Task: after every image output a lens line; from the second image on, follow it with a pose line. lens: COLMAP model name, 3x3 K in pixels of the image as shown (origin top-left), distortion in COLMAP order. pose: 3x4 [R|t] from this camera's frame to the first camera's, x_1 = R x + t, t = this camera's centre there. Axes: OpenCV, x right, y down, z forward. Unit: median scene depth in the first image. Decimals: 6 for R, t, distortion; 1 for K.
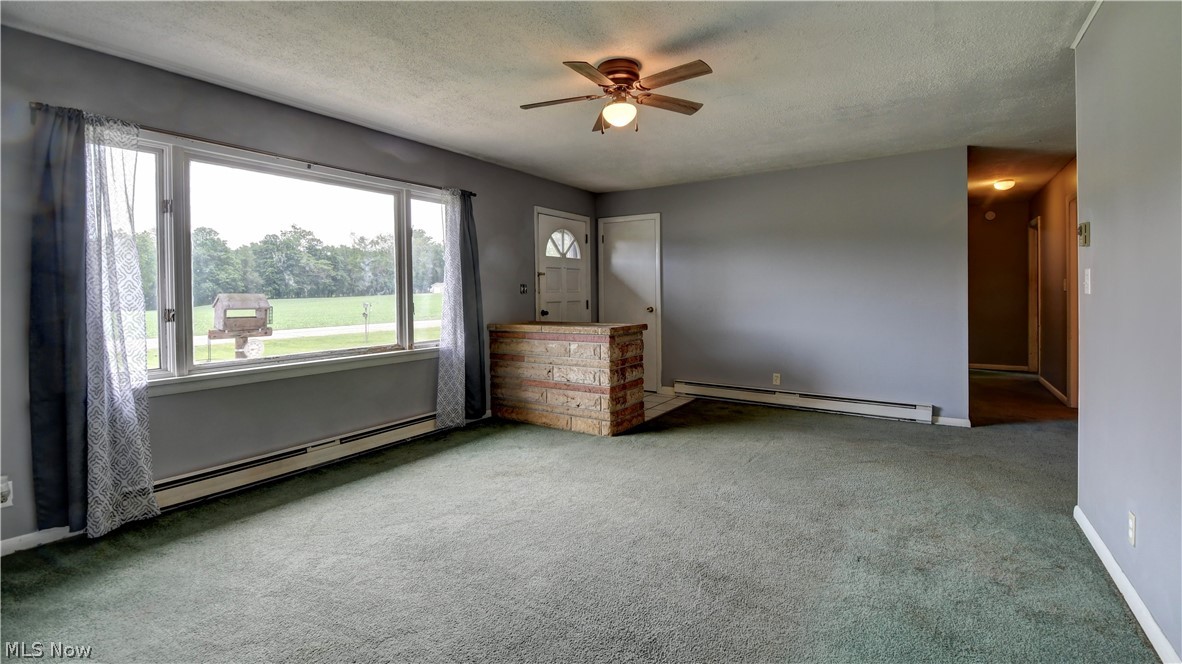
lens RADIAL K [[526.9, 0, 598.3], [0, 526.9, 299.8], [0, 0, 1]] dist [-0.027481, -0.002123]
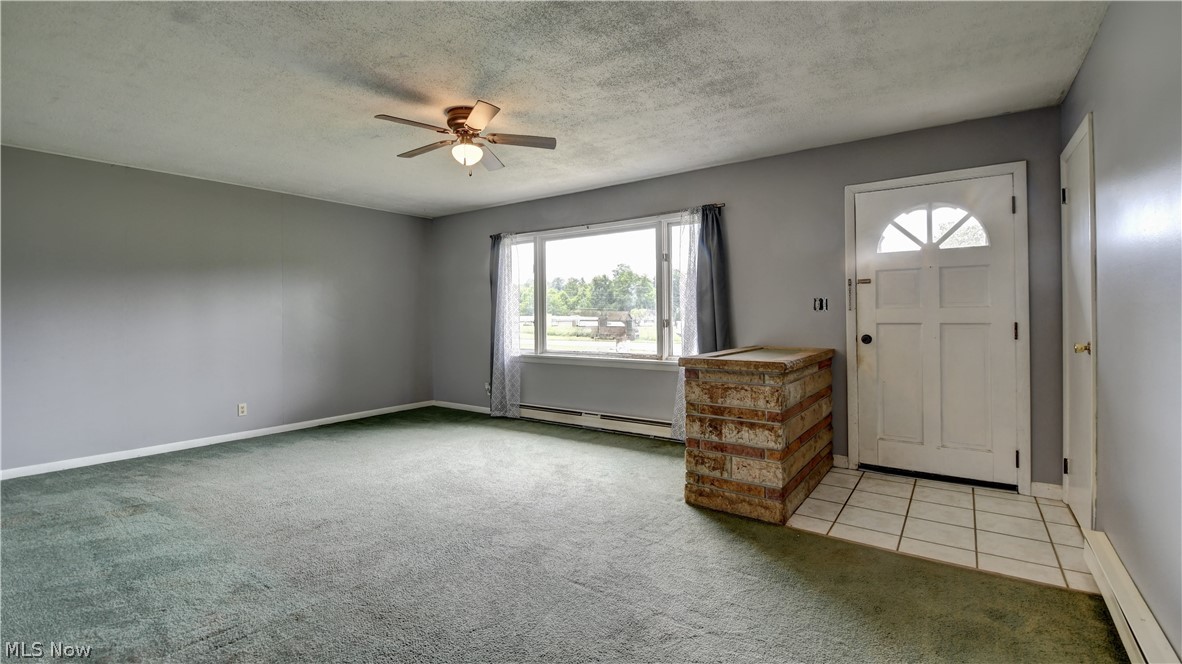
lens RADIAL K [[526.9, 0, 605.9], [0, 526.9, 318.5], [0, 0, 1]] dist [-0.027481, -0.002123]
pose [[-0.064721, 0.017689, -0.997747, 0.801170], [-0.002878, 0.999835, 0.017913, -0.016611], [0.997899, 0.004030, -0.064660, 0.962762]]
